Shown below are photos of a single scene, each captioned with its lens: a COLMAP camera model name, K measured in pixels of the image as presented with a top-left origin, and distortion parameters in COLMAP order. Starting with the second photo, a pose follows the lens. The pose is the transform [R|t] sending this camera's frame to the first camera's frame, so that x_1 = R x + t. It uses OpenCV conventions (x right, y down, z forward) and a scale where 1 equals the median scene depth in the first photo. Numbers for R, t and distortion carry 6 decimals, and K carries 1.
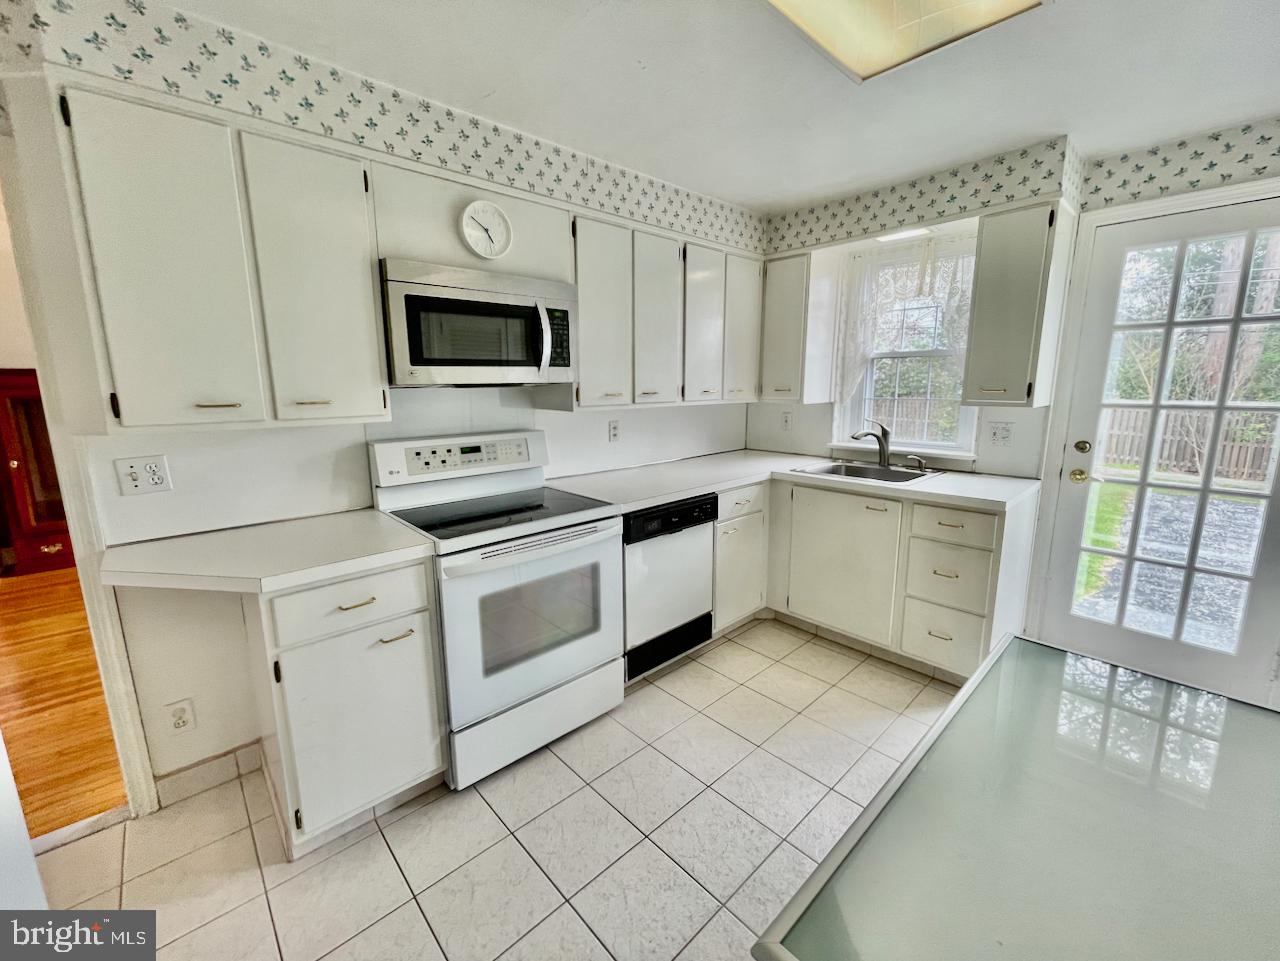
lens RADIAL K [[522.5, 0, 641.3], [0, 522.5, 476.1], [0, 0, 1]] dist [0.003440, 0.000279]
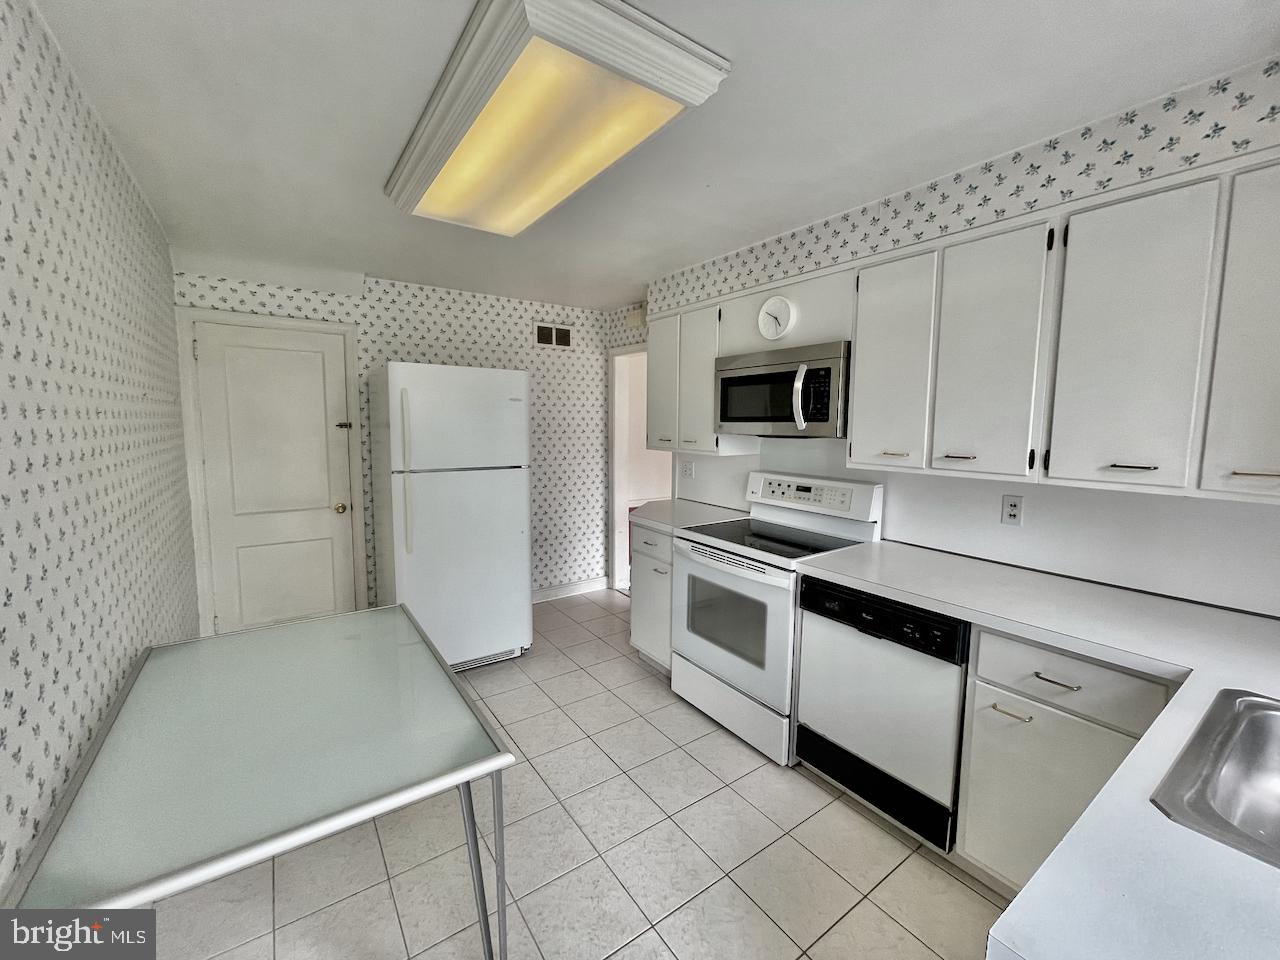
lens RADIAL K [[519.9, 0, 642.2], [0, 519.9, 476.9], [0, 0, 1]] dist [-0.007382, 0.002217]
pose [[-0.129307, 0.115282, -0.984881, 0.916085], [-0.182375, 0.973511, 0.137895, -0.178011], [0.974689, 0.197449, -0.104857, 0.774092]]
